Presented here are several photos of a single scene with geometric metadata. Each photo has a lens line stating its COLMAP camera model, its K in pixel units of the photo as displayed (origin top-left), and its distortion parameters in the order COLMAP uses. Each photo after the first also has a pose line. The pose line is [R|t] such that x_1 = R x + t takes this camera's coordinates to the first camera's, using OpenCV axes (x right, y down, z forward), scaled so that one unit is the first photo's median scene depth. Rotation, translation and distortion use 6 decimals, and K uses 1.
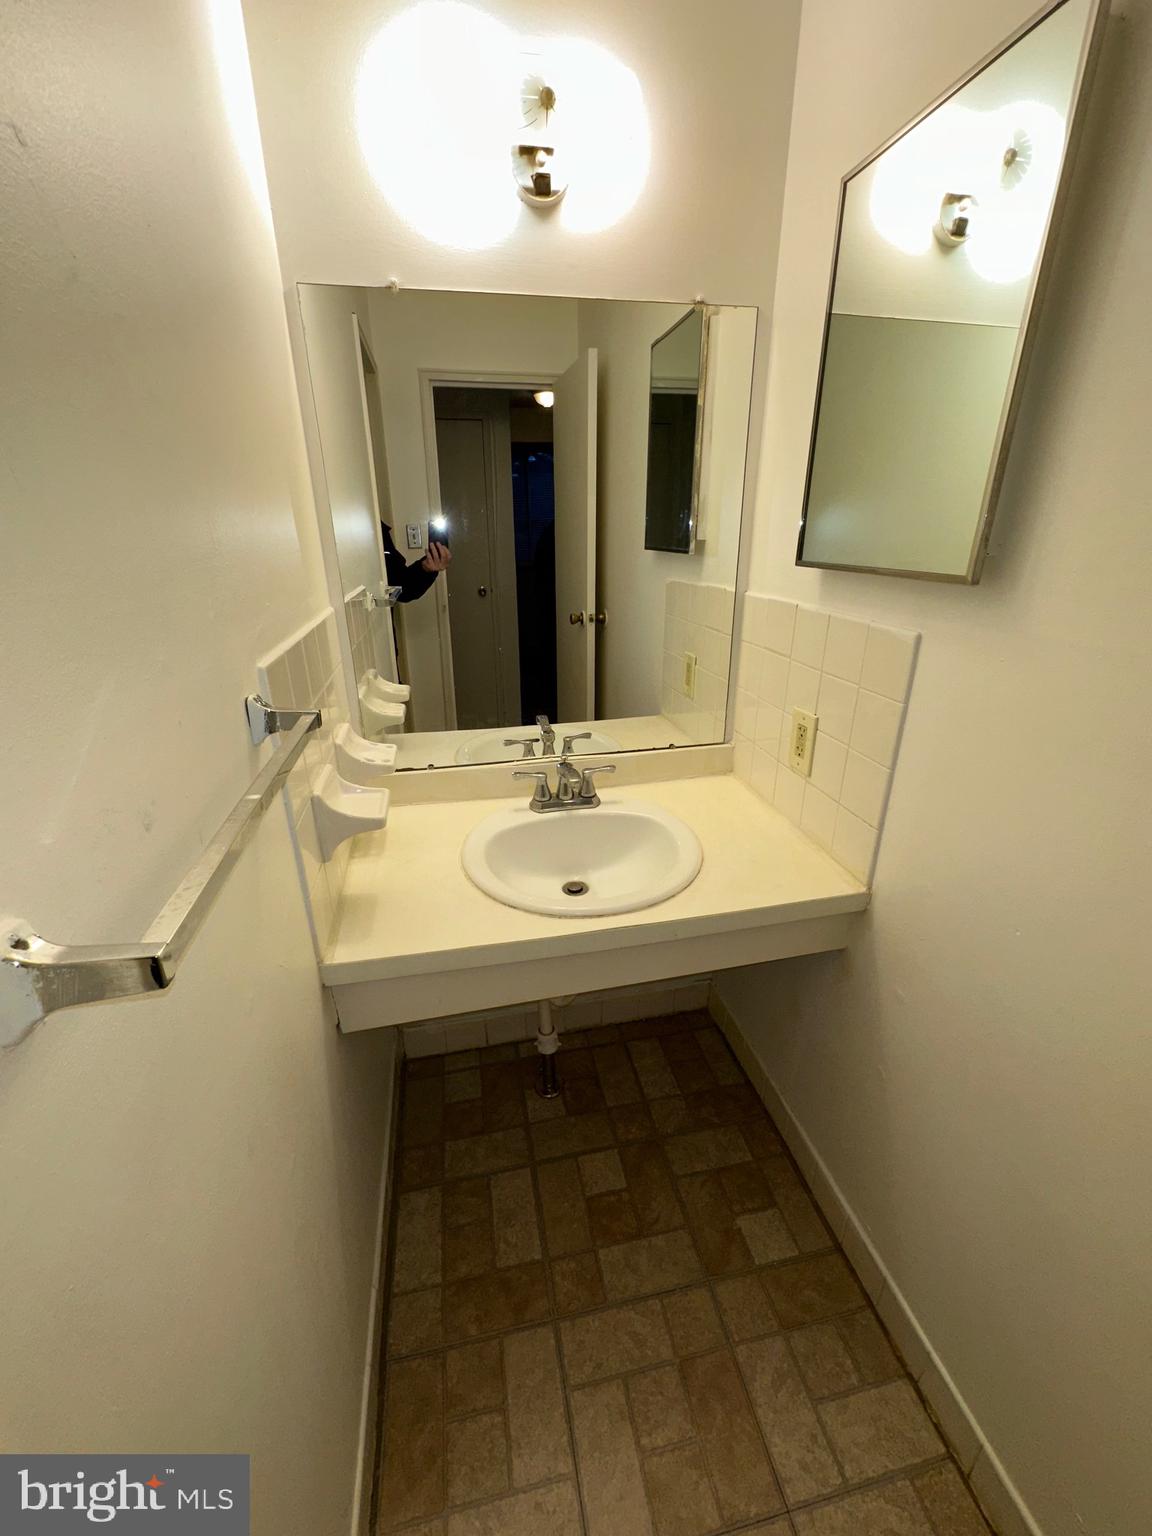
lens RADIAL K [[610.7, 0, 576.8], [0, 610.7, 769.4], [0, 0, 1]] dist [-0.002722, 0.000024]
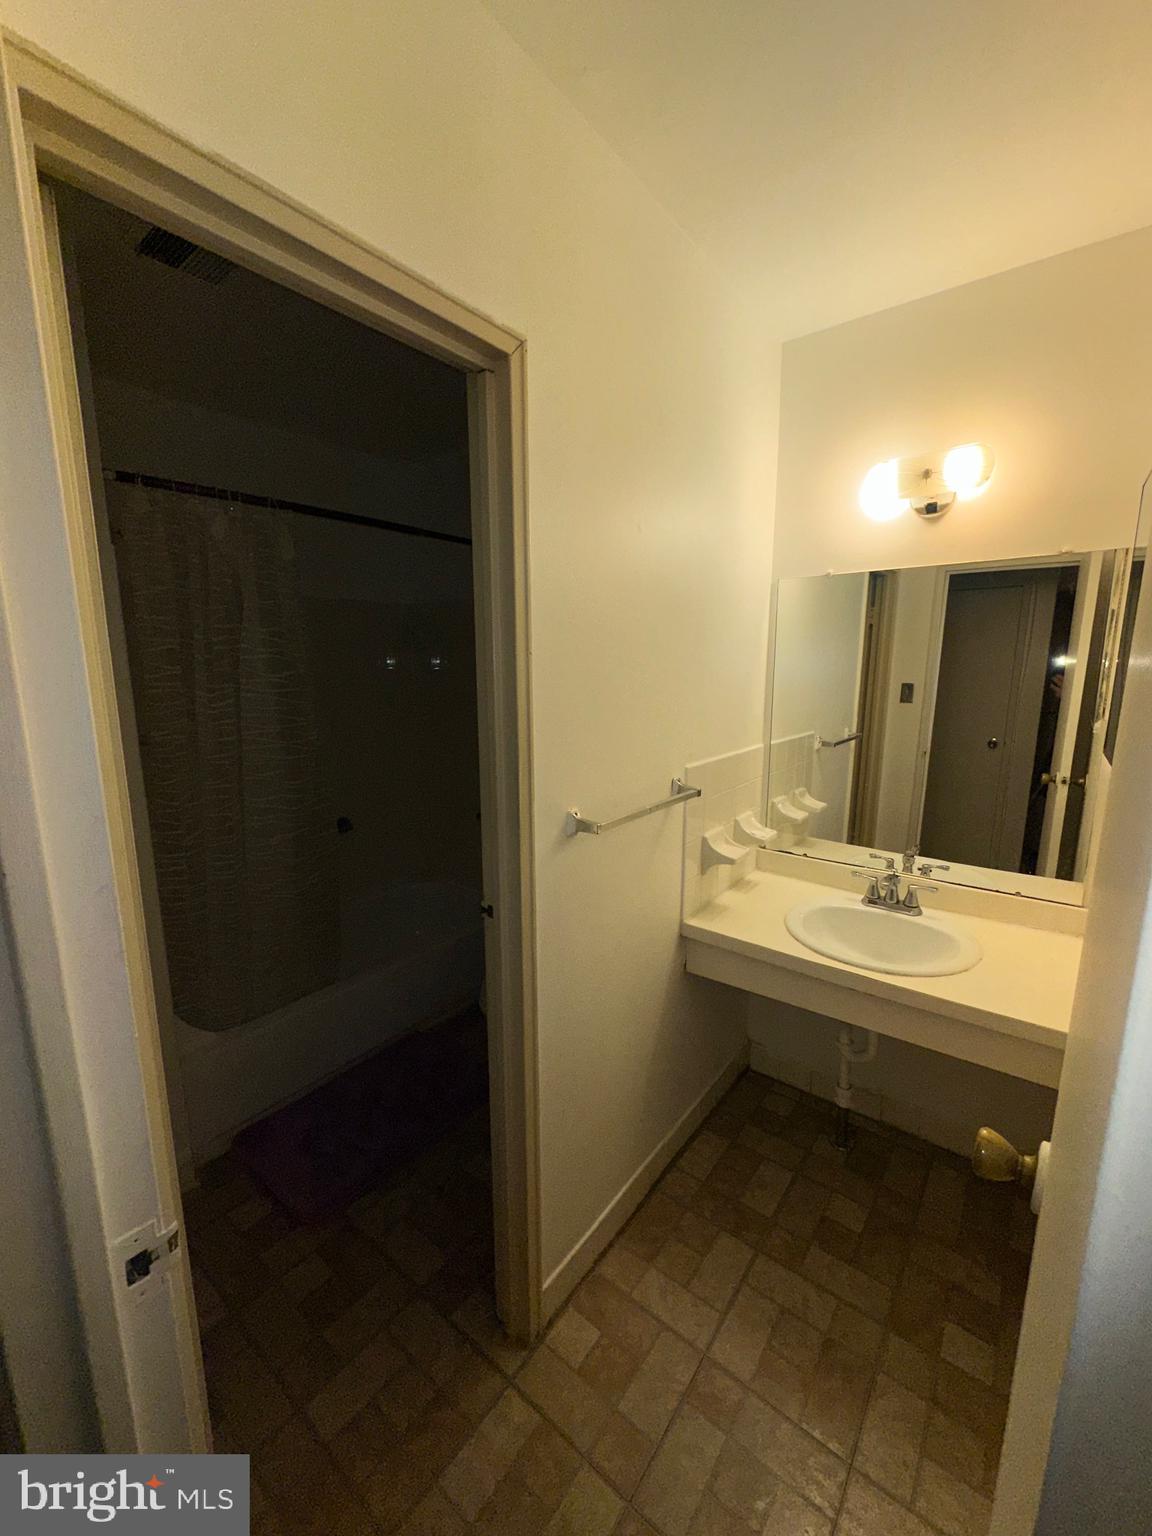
lens RADIAL K [[610.7, 0, 576.8], [0, 610.7, 769.4], [0, 0, 1]] dist [-0.002722, 0.000024]
pose [[0.648349, 0.138713, -0.748600, 0.504555], [-0.287017, 0.955248, -0.071576, 0.064848], [0.705170, 0.261267, 0.659147, -0.426797]]
